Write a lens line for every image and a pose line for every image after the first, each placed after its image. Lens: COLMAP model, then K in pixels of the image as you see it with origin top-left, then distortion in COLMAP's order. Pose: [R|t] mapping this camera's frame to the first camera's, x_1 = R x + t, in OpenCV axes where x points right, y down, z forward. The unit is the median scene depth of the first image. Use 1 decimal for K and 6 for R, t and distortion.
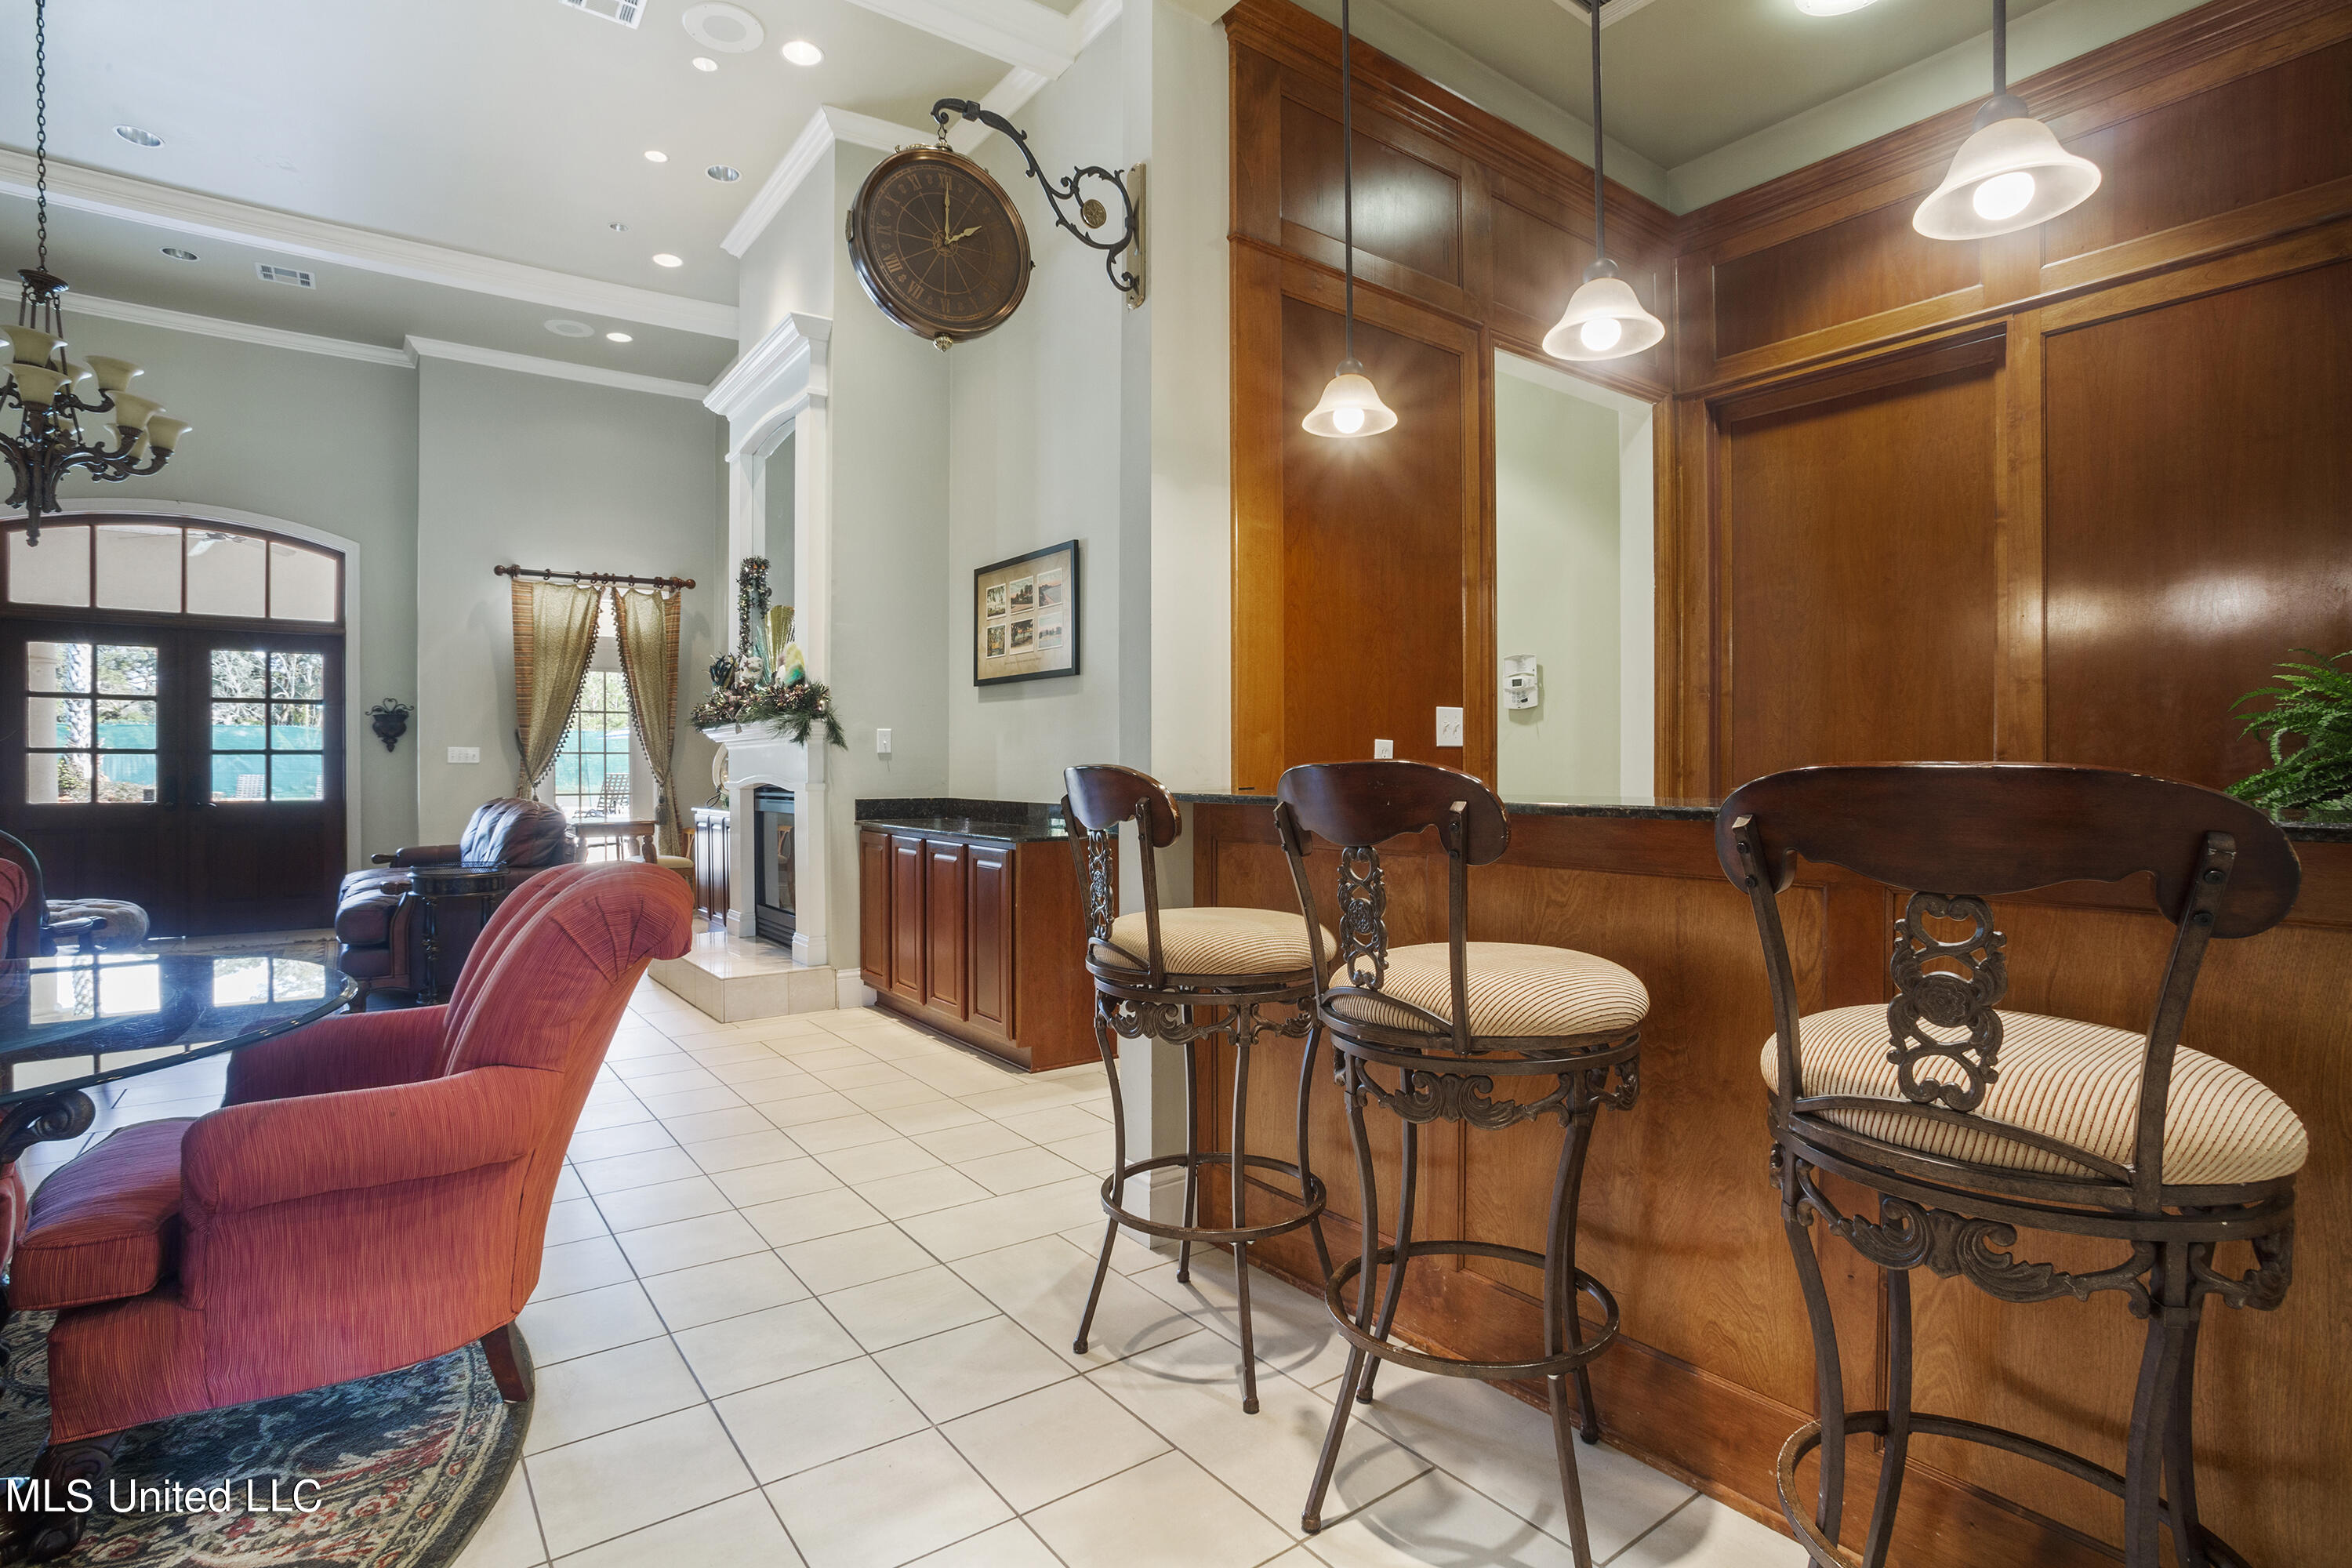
lens RADIAL K [[1146.9, 0, 1176.0], [0, 1146.9, 784.0], [0, 0, 1]] dist [-0.027874, 0.001230]
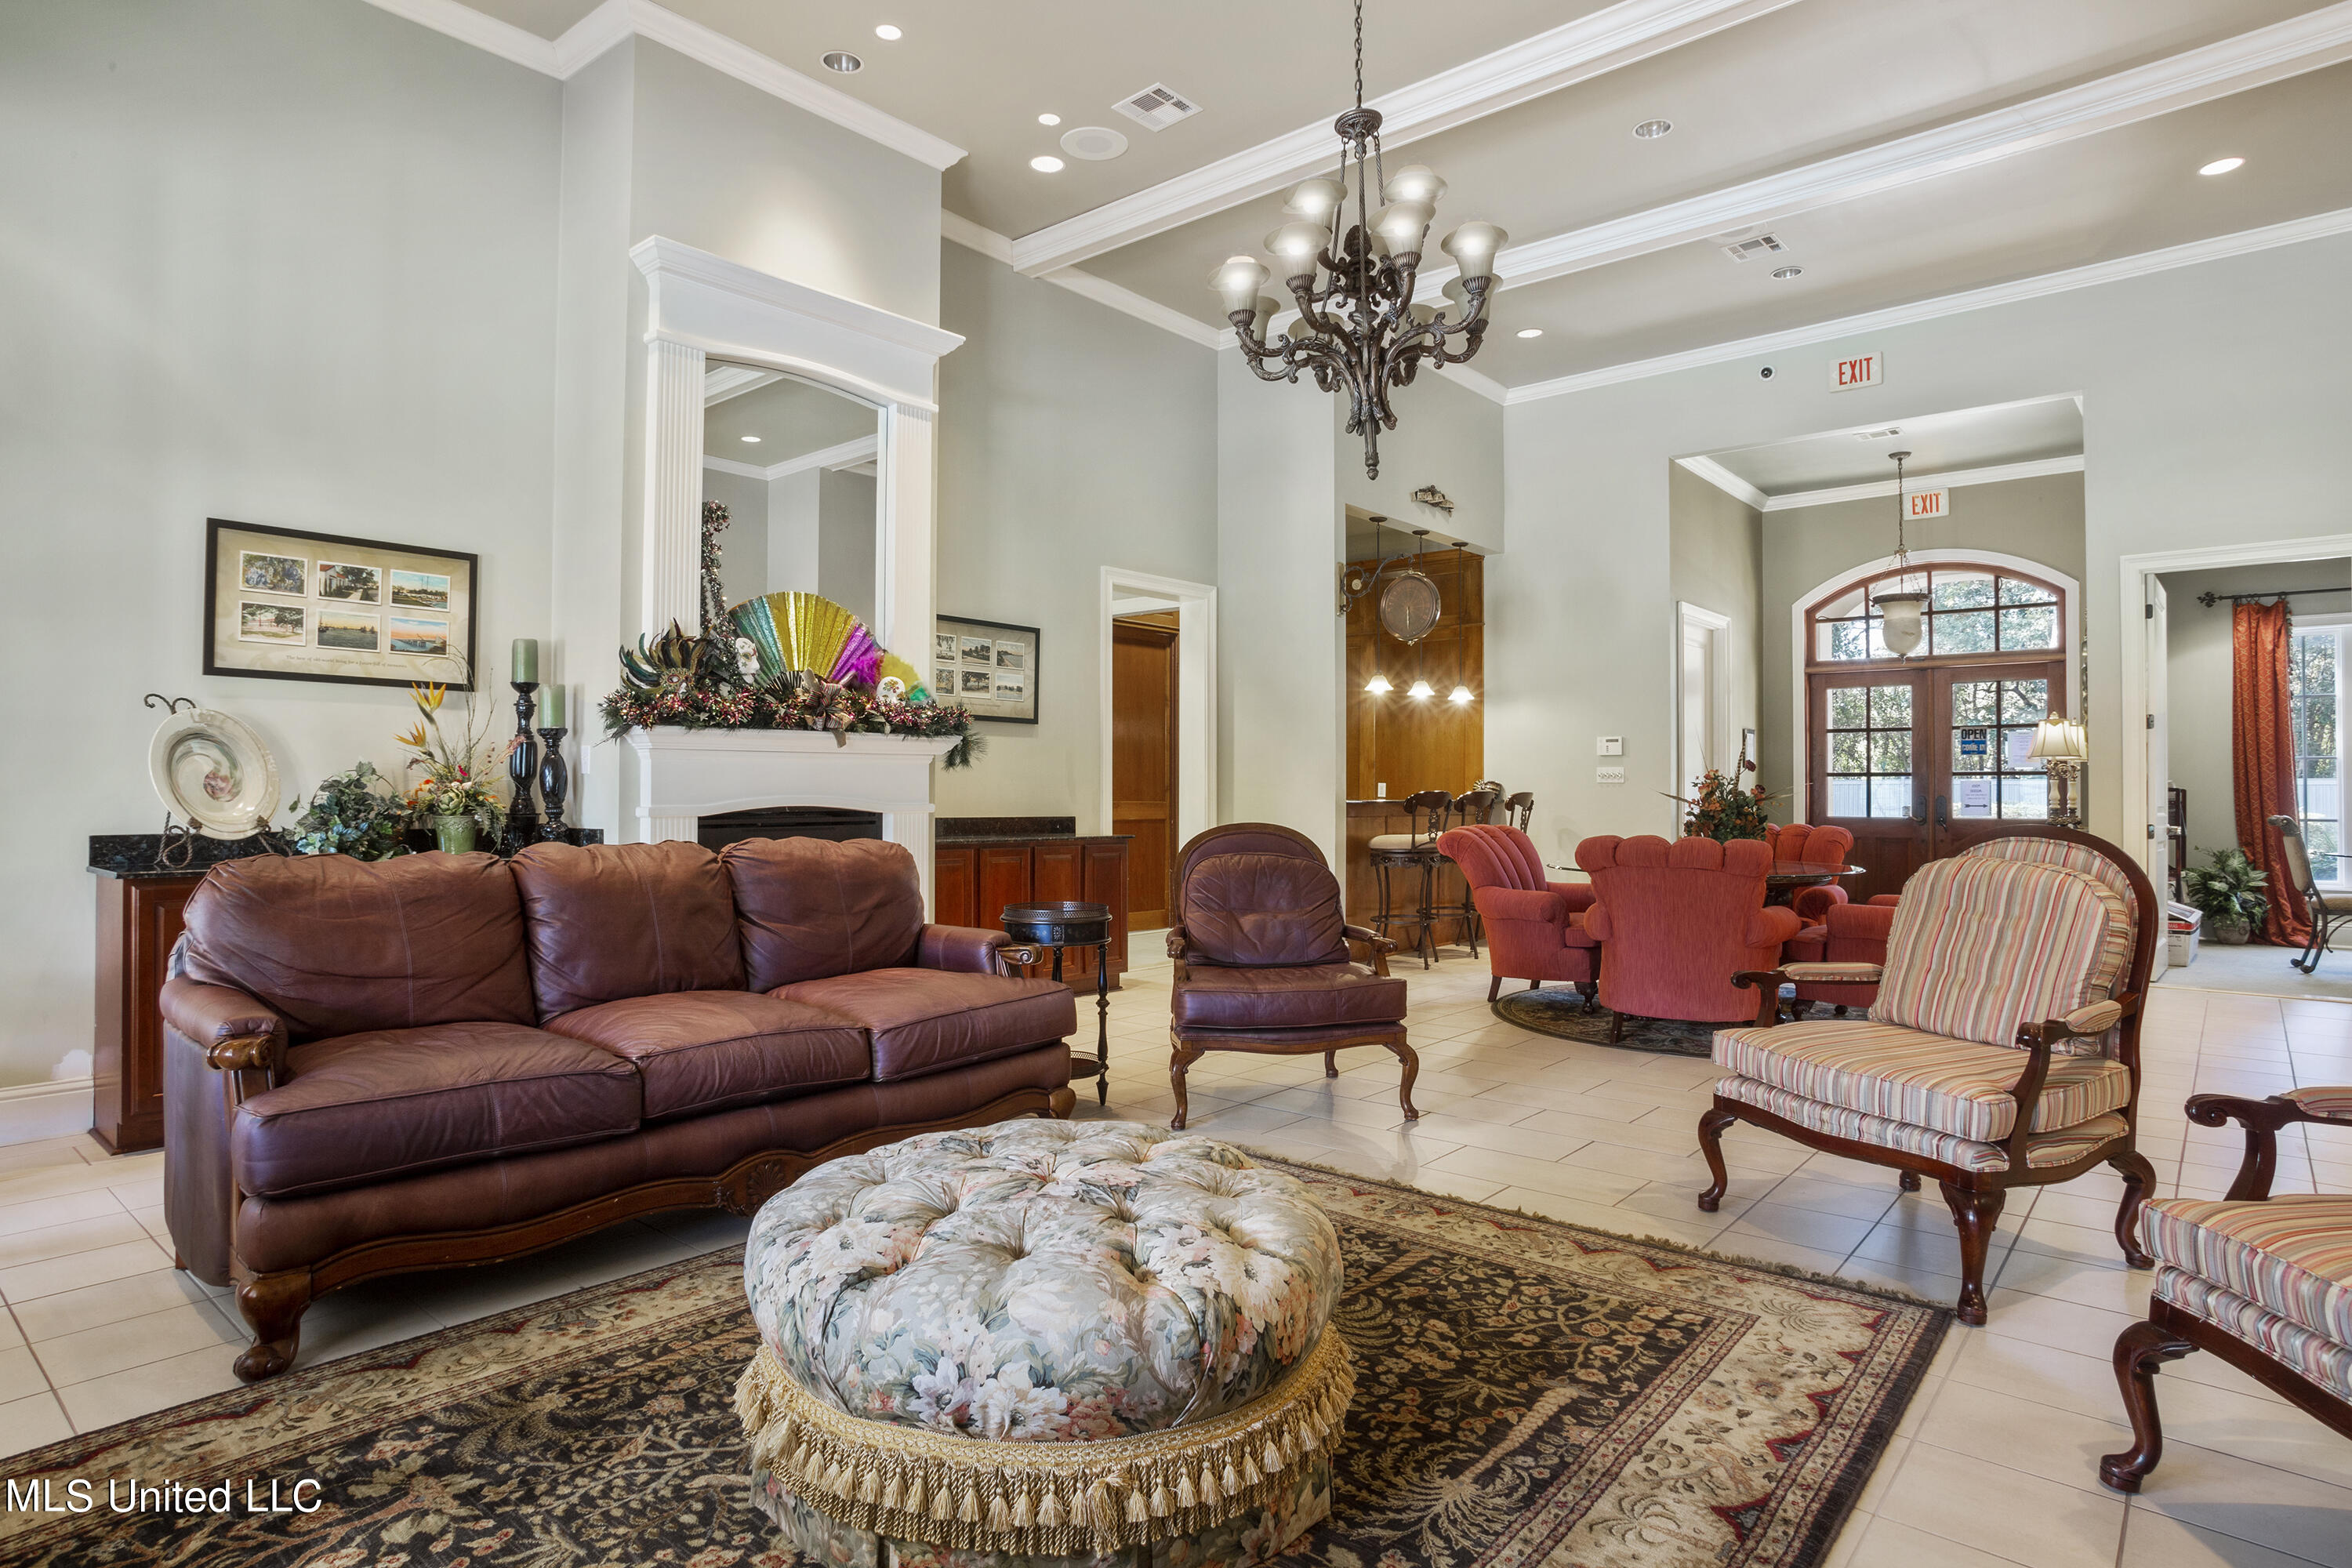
lens RADIAL K [[1257.6, 0, 1176.0], [0, 1257.6, 784.0], [0, 0, 1]] dist [-0.061061, 0.044572]
pose [[-0.227357, 0.001949, 0.973810, -1.408333], [0.008042, 0.999968, -0.000123, -0.017938], [-0.973778, 0.007804, -0.227365, 1.028579]]
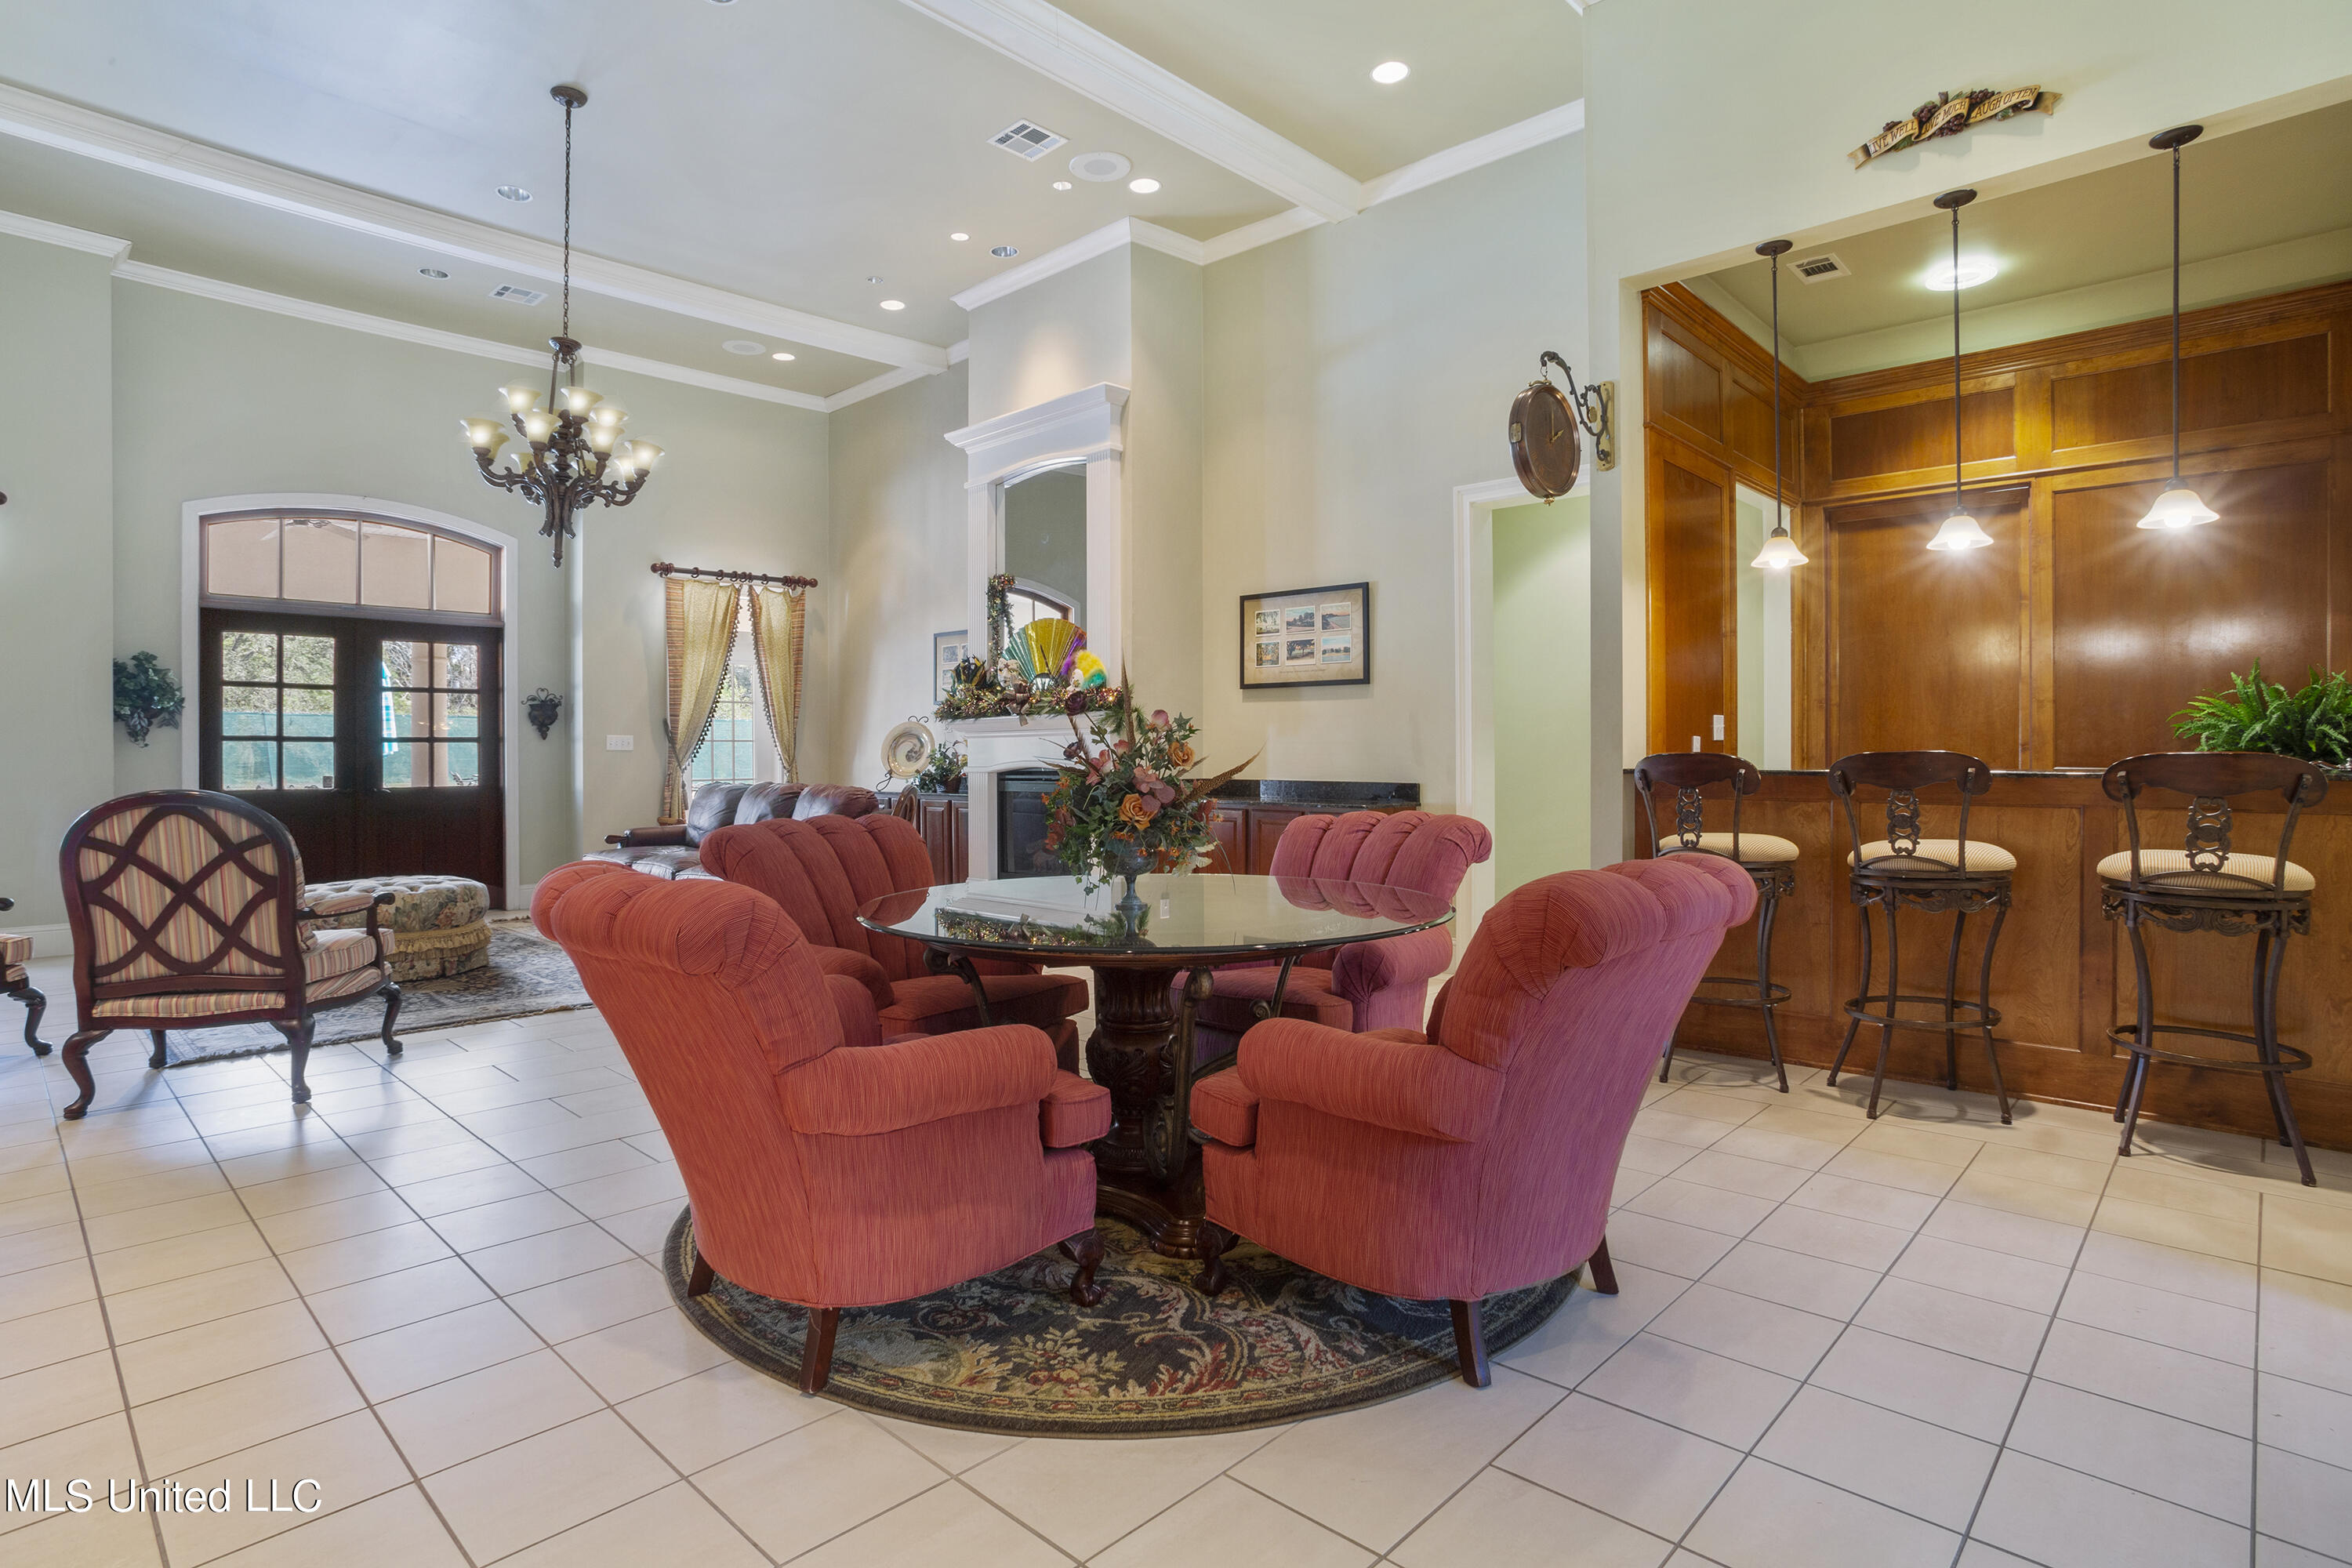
lens RADIAL K [[1219.5, 0, 1176.0], [0, 1219.5, 784.0], [0, 0, 1]] dist [-0.040146, 0.016253]
pose [[0.983450, -0.005211, 0.181104, -0.487317], [0.003386, 0.999940, 0.010387, 0.004493], [-0.181147, -0.009602, 0.983409, -0.300396]]
